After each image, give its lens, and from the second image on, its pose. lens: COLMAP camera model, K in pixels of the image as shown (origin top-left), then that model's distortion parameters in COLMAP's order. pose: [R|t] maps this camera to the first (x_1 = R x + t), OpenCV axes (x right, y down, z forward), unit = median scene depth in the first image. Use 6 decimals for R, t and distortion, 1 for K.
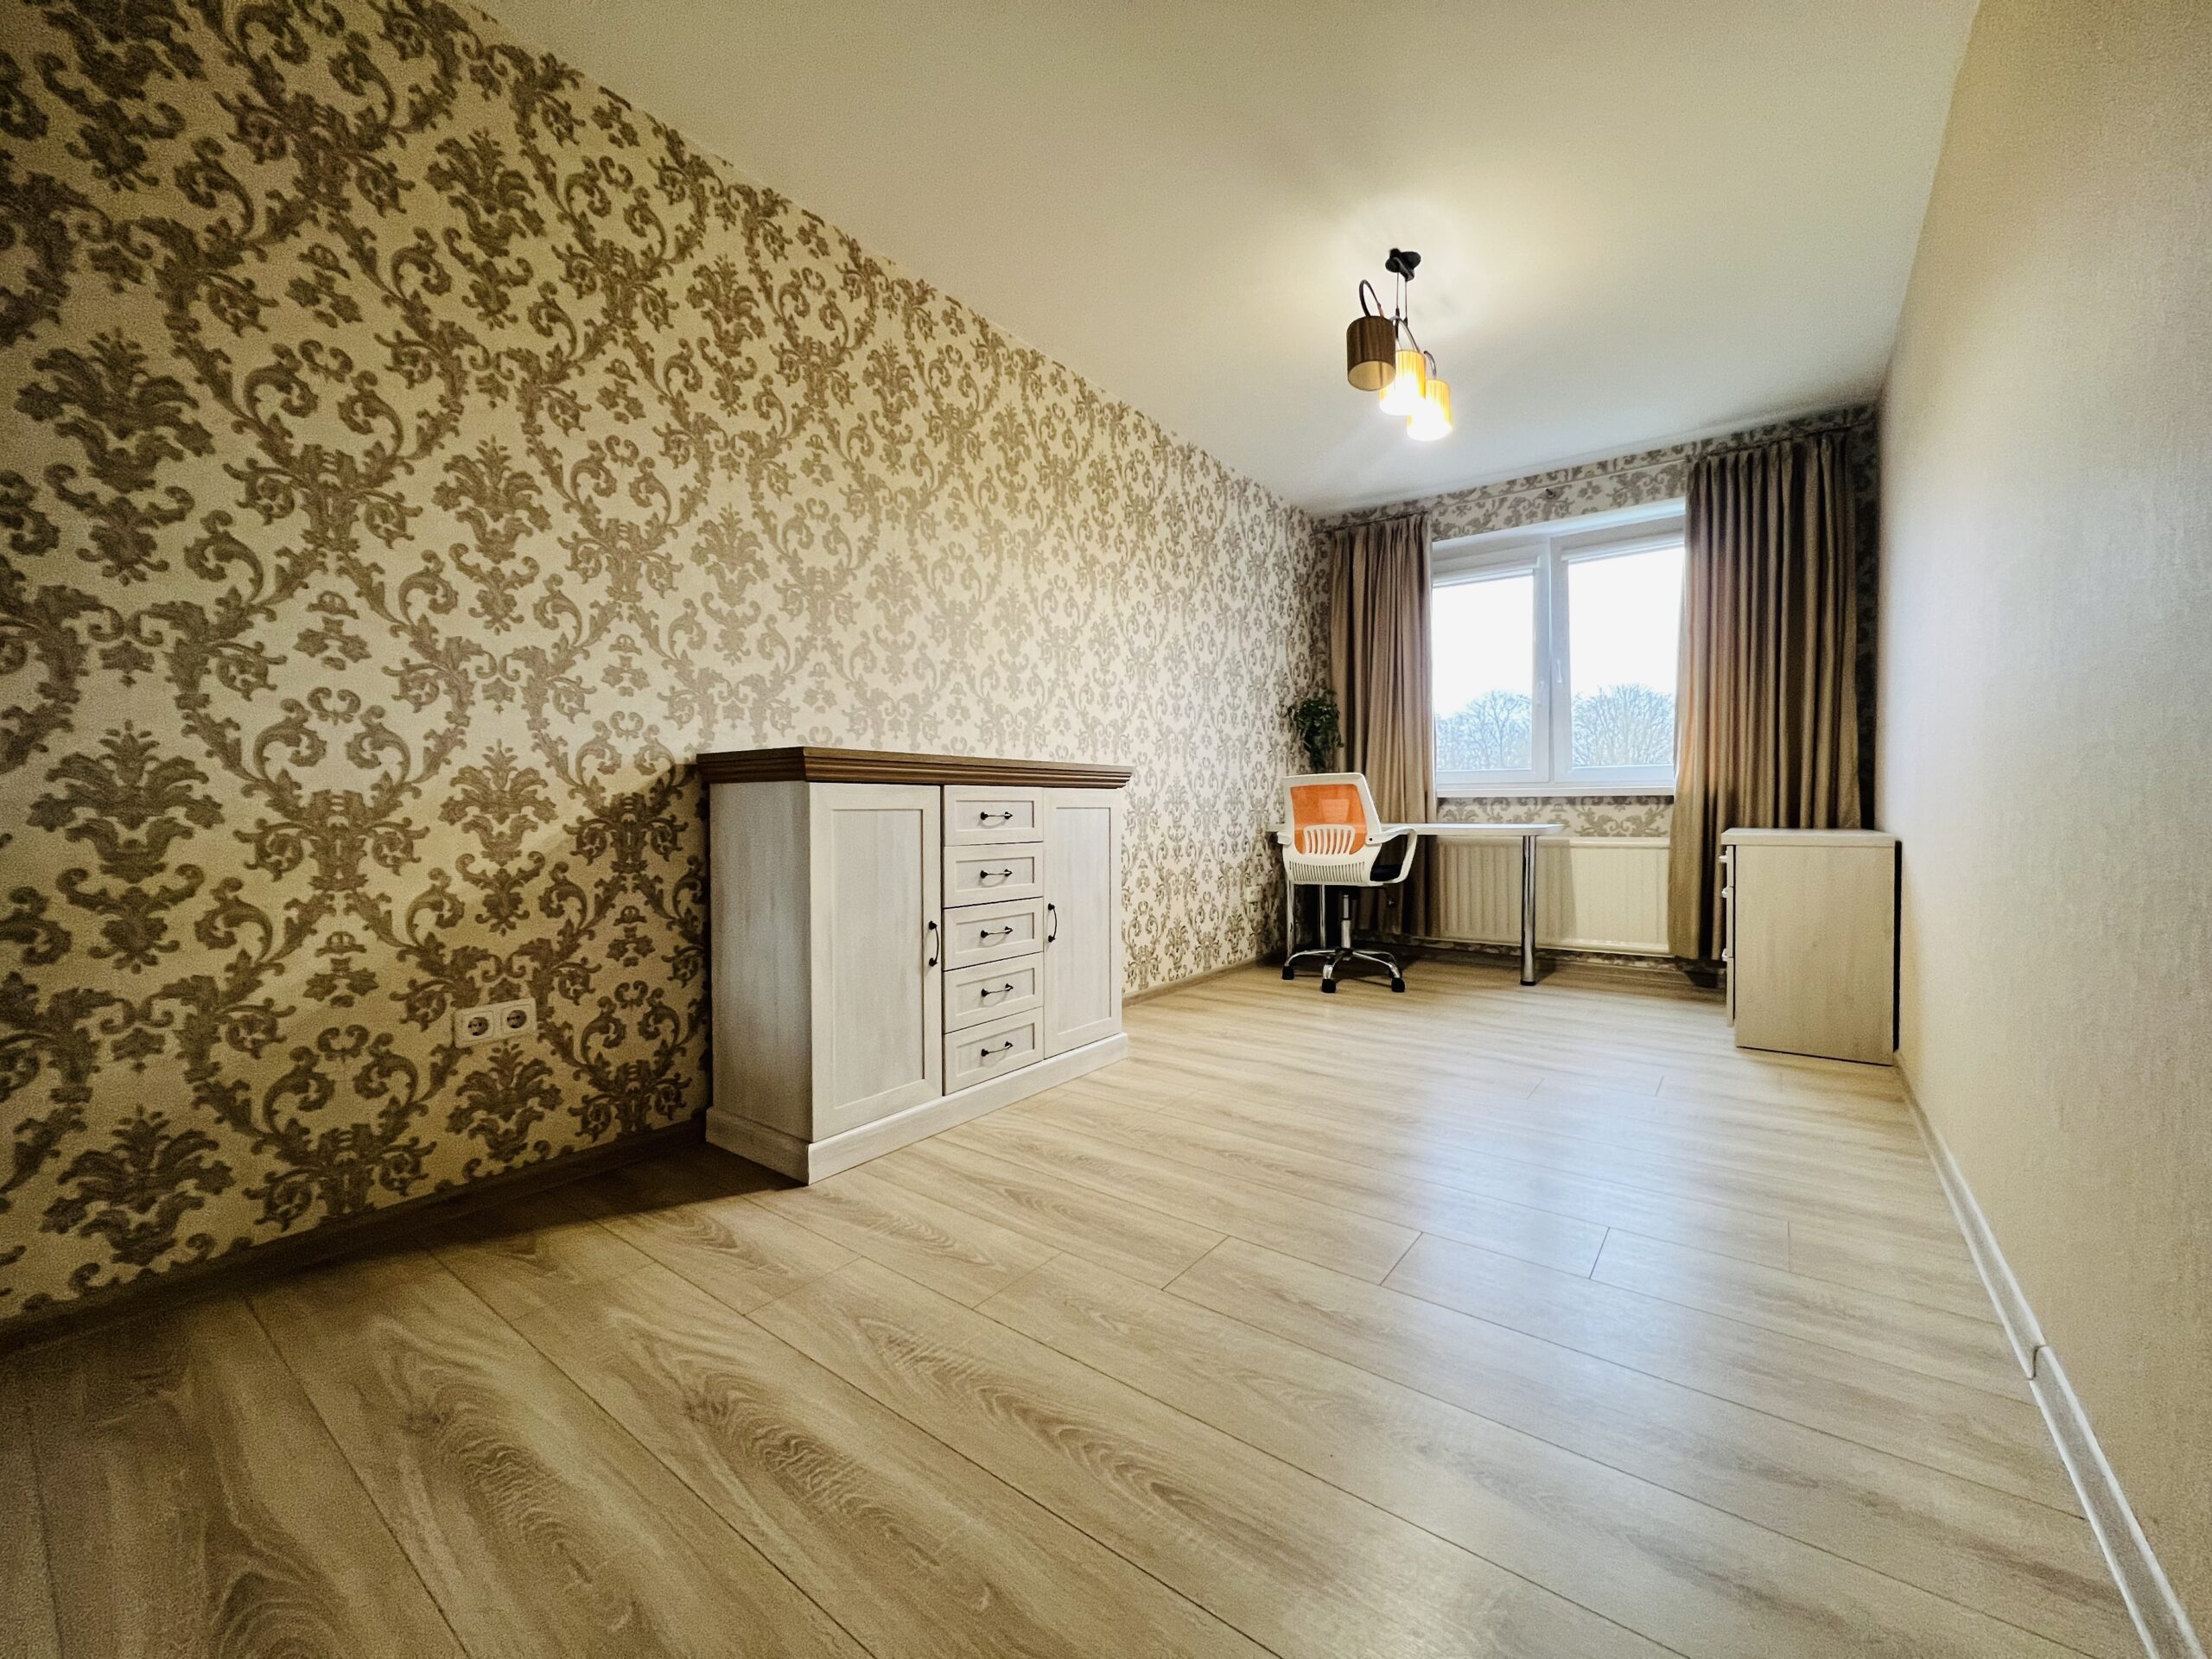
lens RADIAL K [[884.7, 0, 1097.8], [0, 884.7, 819.9], [0, 0, 1]] dist [-0.001549, 0.000443]
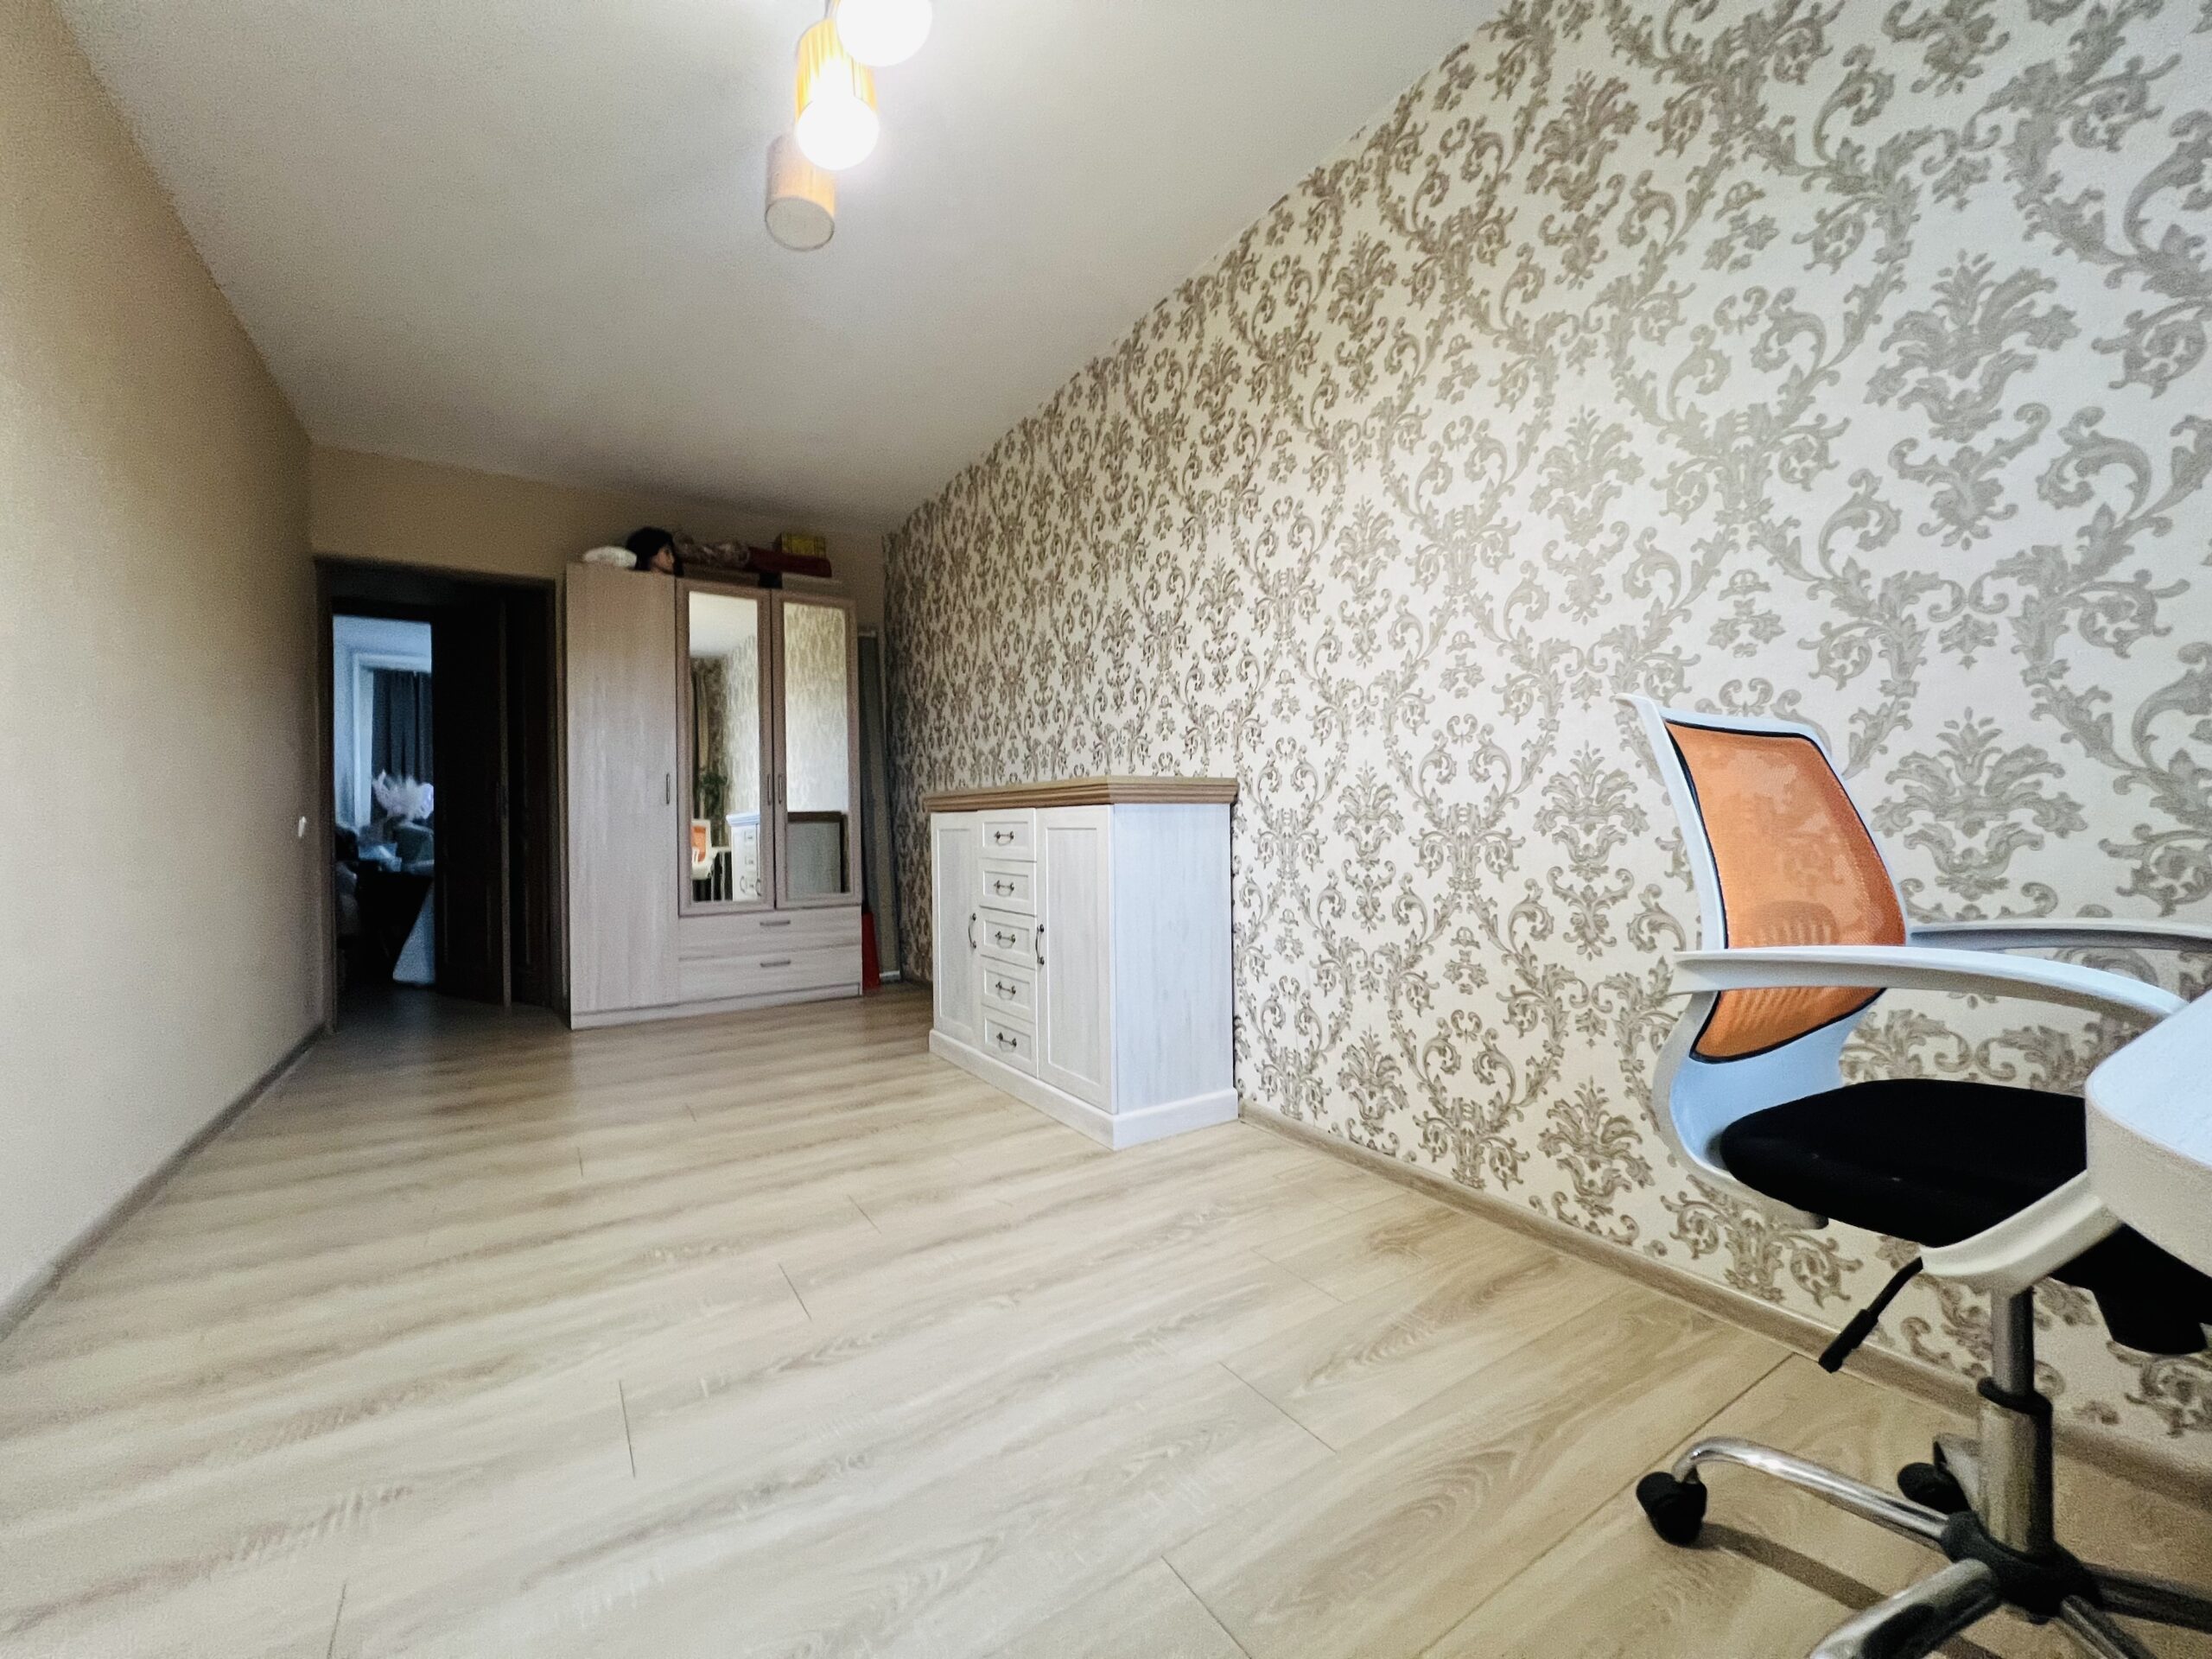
lens RADIAL K [[884.7, 0, 1100.2], [0, 884.7, 817.8], [0, 0, 1]] dist [-0.001549, 0.000443]
pose [[-0.340165, 0.003643, -0.940359, 0.548261], [0.003731, 0.999990, 0.002525, -0.018318], [0.940358, -0.002650, -0.340175, 0.896241]]
